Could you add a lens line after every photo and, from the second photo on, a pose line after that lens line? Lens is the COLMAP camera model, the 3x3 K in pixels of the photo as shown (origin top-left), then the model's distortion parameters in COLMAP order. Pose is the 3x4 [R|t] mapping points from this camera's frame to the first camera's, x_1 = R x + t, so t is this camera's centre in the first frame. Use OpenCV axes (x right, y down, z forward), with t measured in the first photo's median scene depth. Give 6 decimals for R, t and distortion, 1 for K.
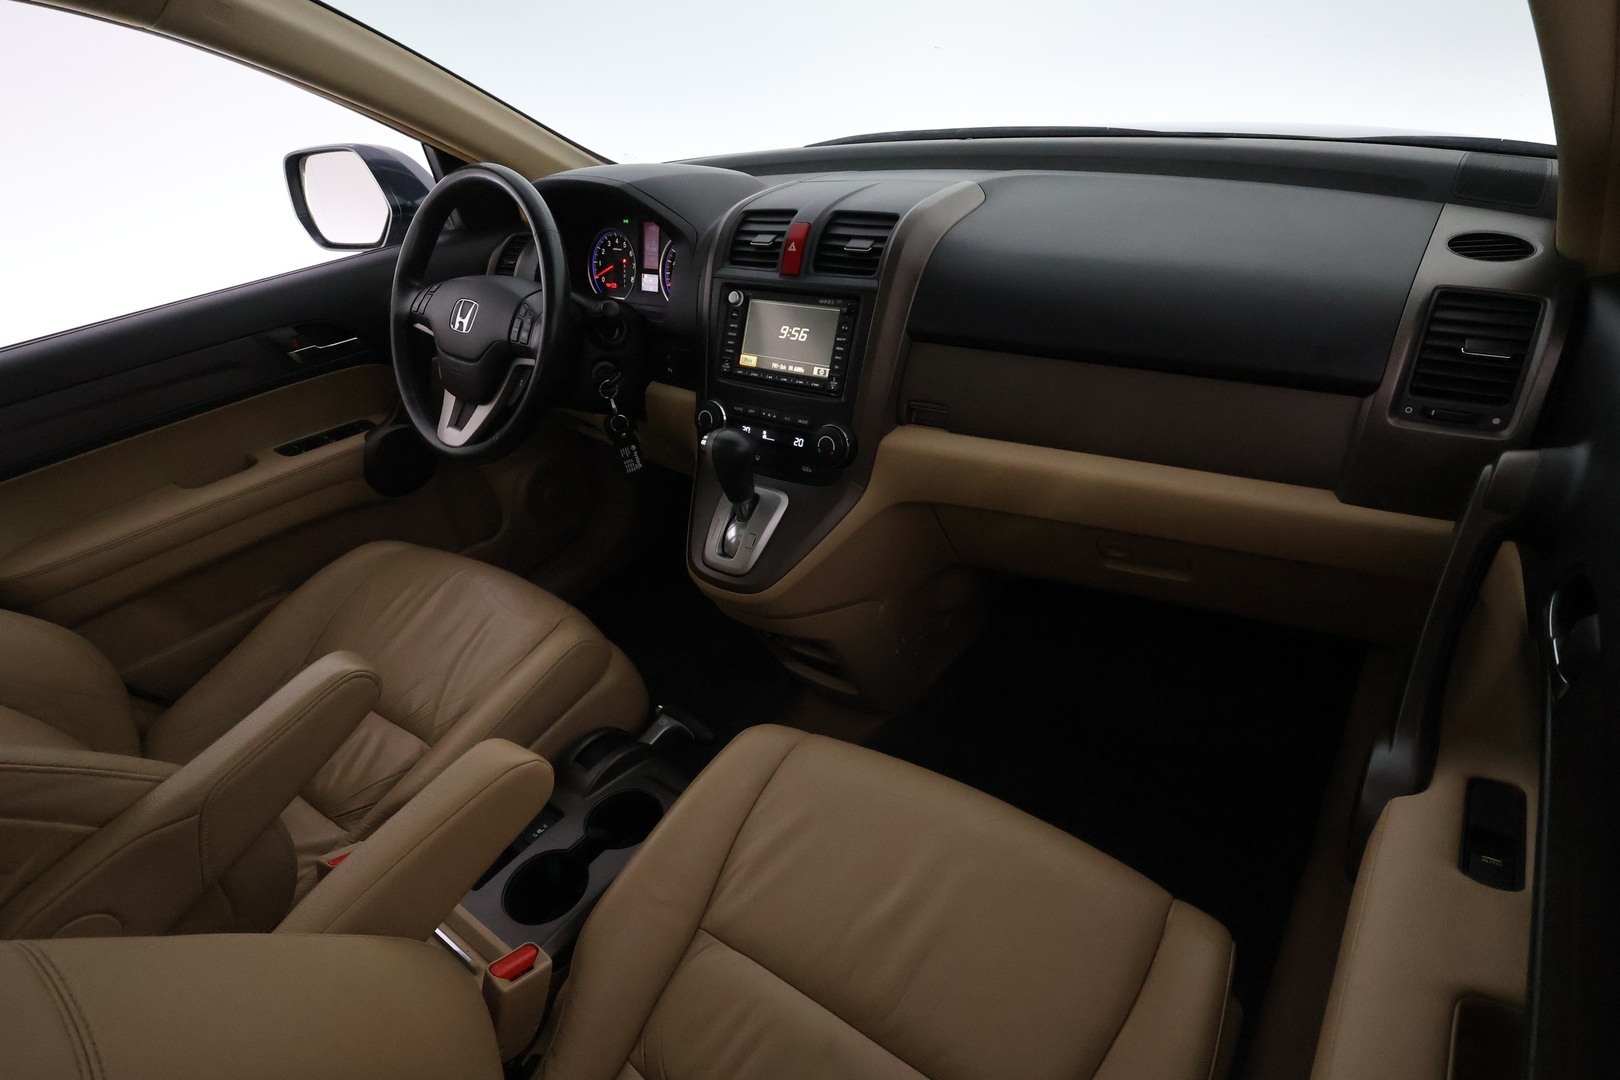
lens RADIAL K [[864.6, 0, 807.6], [0, 864.6, 542.0], [0, 0, 1]] dist [0.000615, -0.000068]
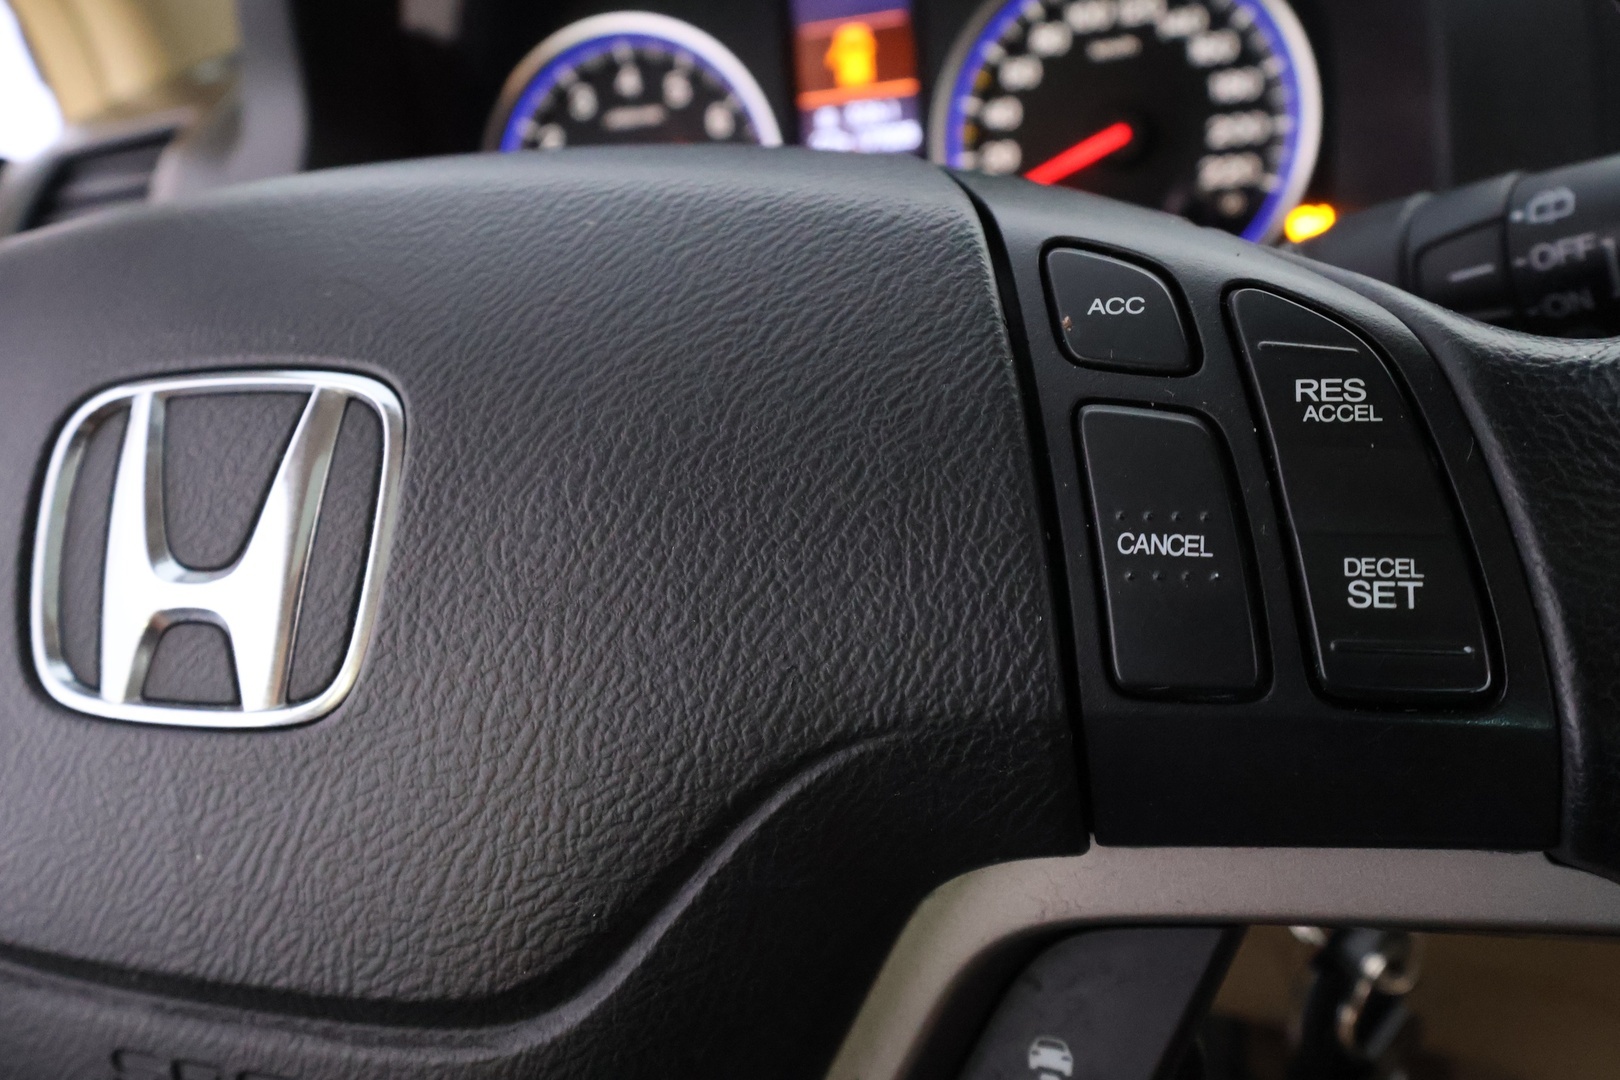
lens RADIAL K [[1280.2, 0, 816.1], [0, 1280.2, 545.4], [0, 0, 1]] dist [0.000344, 0.008632]
pose [[0.922505, -0.206481, 0.326112, -0.384971], [0.248161, 0.964400, -0.091376, -0.234657], [-0.295635, 0.165223, 0.940904, 0.860135]]
